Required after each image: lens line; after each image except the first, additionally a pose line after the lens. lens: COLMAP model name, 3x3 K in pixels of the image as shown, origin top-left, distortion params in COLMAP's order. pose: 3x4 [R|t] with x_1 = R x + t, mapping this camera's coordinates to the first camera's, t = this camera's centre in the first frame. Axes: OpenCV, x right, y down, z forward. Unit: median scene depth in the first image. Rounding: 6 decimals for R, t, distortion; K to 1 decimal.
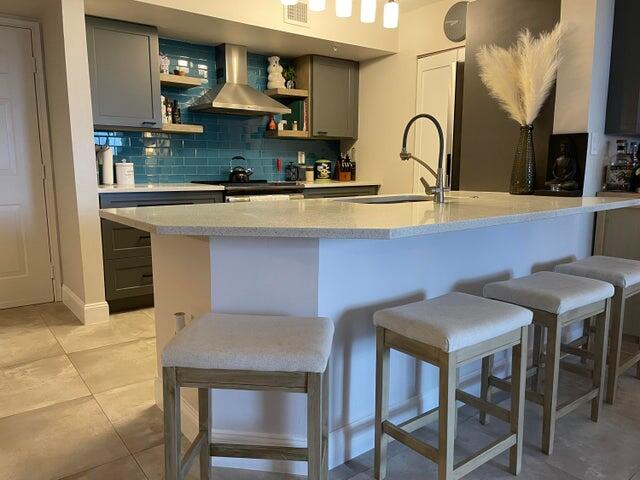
lens RADIAL K [[492.5, 0, 315.0], [0, 492.5, 244.1], [0, 0, 1]] dist [0.064691, -0.063801]
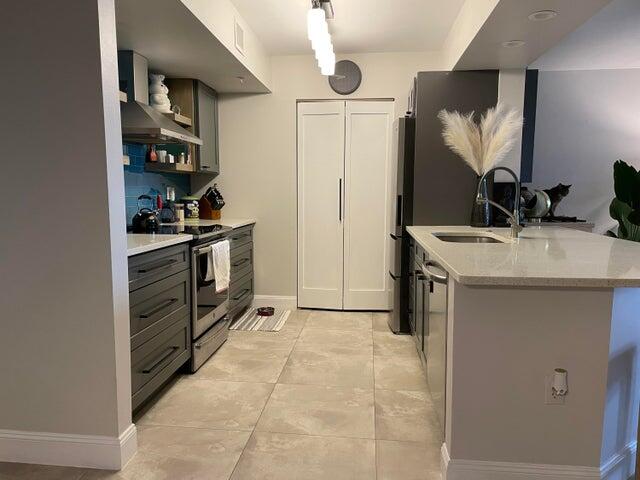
lens RADIAL K [[492.5, 0, 318.5], [0, 492.5, 244.7], [0, 0, 1]] dist [0.064691, -0.063801]
pose [[0.686040, -0.079774, 0.723177, -0.516919], [0.116189, 0.993227, -0.000659, -0.064299], [-0.718226, 0.084477, 0.690662, 0.258188]]
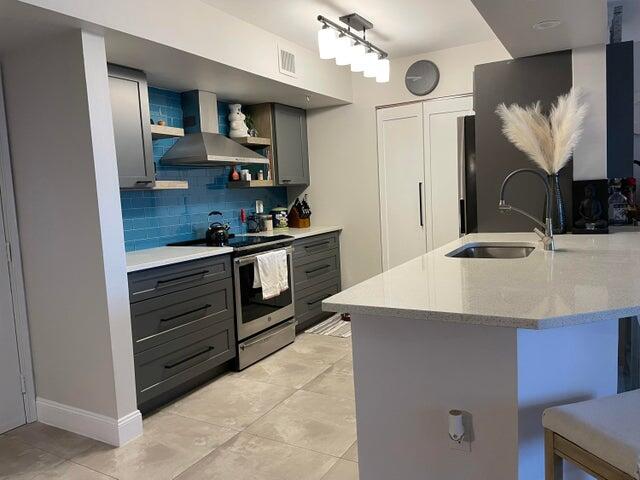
lens RADIAL K [[492.5, 0, 311.5], [0, 492.5, 234.1], [0, 0, 1]] dist [0.064691, -0.063801]
pose [[0.921648, -0.083102, 0.379022, -0.323819], [0.114738, 0.991483, -0.061615, -0.058253], [-0.370674, 0.100276, 0.923334, 0.103669]]
